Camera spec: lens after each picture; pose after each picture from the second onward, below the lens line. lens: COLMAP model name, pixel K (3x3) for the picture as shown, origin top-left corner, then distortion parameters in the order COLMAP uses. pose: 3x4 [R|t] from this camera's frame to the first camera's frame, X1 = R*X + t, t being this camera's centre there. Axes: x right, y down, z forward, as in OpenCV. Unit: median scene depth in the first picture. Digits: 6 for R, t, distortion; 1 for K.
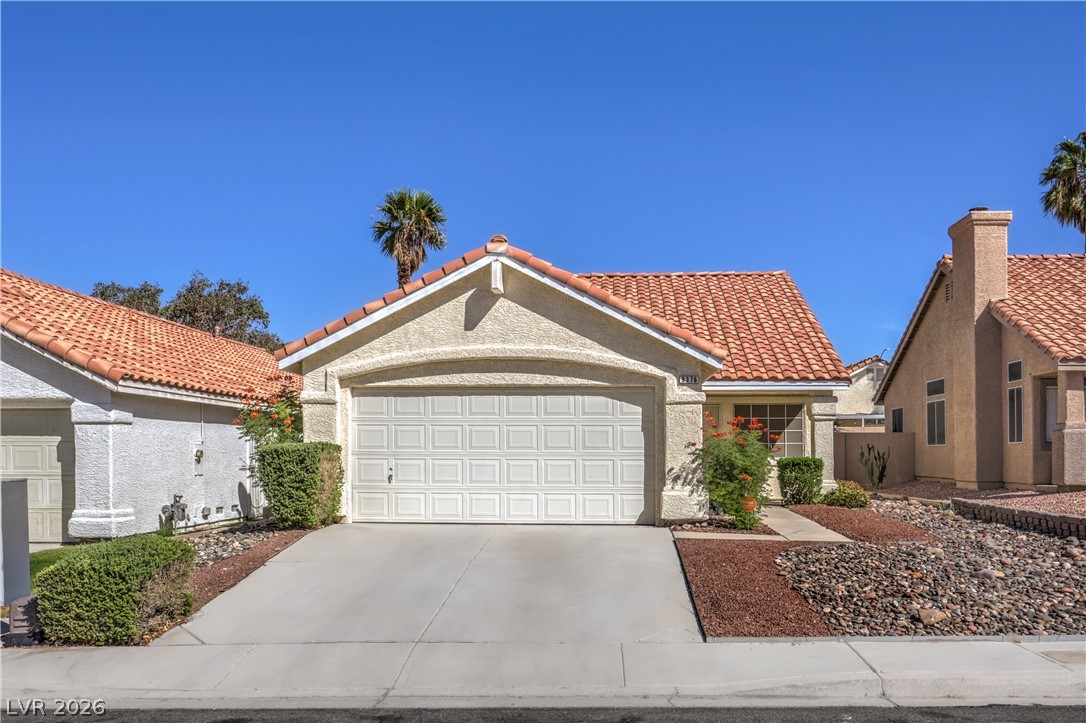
lens RADIAL K [[918.6, 0, 647.2], [0, 918.6, 391.1], [0, 0, 1]] dist [0.002796, 0.001520]
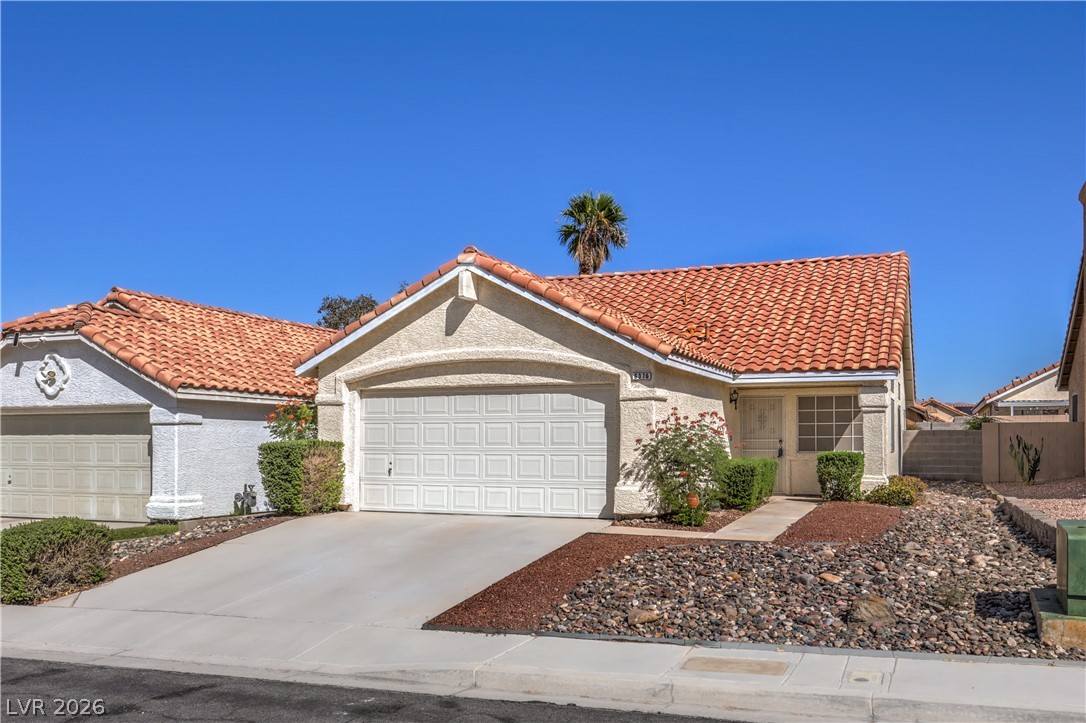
lens RADIAL K [[948.3, 0, 685.7], [0, 948.3, 363.0], [0, 0, 1]] dist [0.003603, -0.001614]
pose [[0.952279, -0.027473, -0.303991, 0.410682], [0.022647, 0.999555, -0.019390, -0.005614], [0.304389, 0.011580, 0.952477, 0.018295]]
